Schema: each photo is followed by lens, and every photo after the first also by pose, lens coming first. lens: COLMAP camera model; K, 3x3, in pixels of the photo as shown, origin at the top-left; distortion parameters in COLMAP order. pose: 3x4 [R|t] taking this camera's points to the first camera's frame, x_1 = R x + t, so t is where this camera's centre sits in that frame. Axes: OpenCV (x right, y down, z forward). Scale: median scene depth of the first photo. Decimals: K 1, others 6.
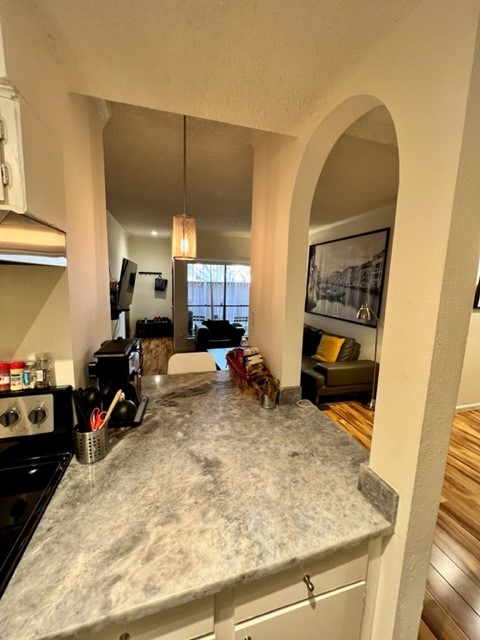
lens RADIAL K [[255.5, 0, 242.0], [0, 255.5, 318.3], [0, 0, 1]] dist [0.001412, 0.000076]
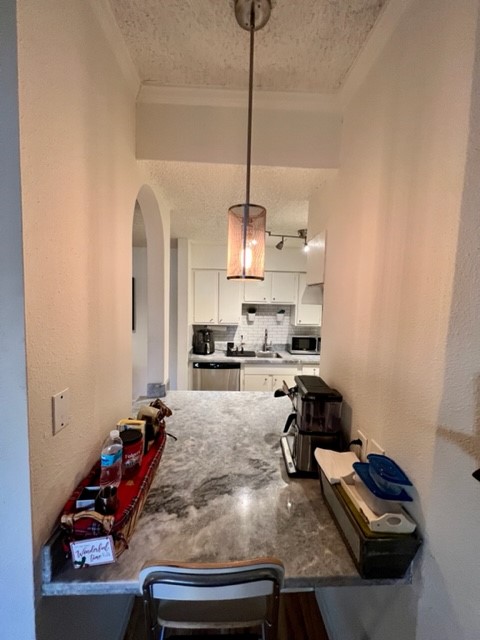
lens RADIAL K [[255.5, 0, 240.6], [0, 255.5, 318.9], [0, 0, 1]] dist [0.001412, 0.000076]
pose [[-0.968371, -0.076134, 0.237617, -0.430498], [-0.021578, 0.974297, 0.224232, -0.329387], [-0.248581, 0.212013, -0.945123, 1.878766]]
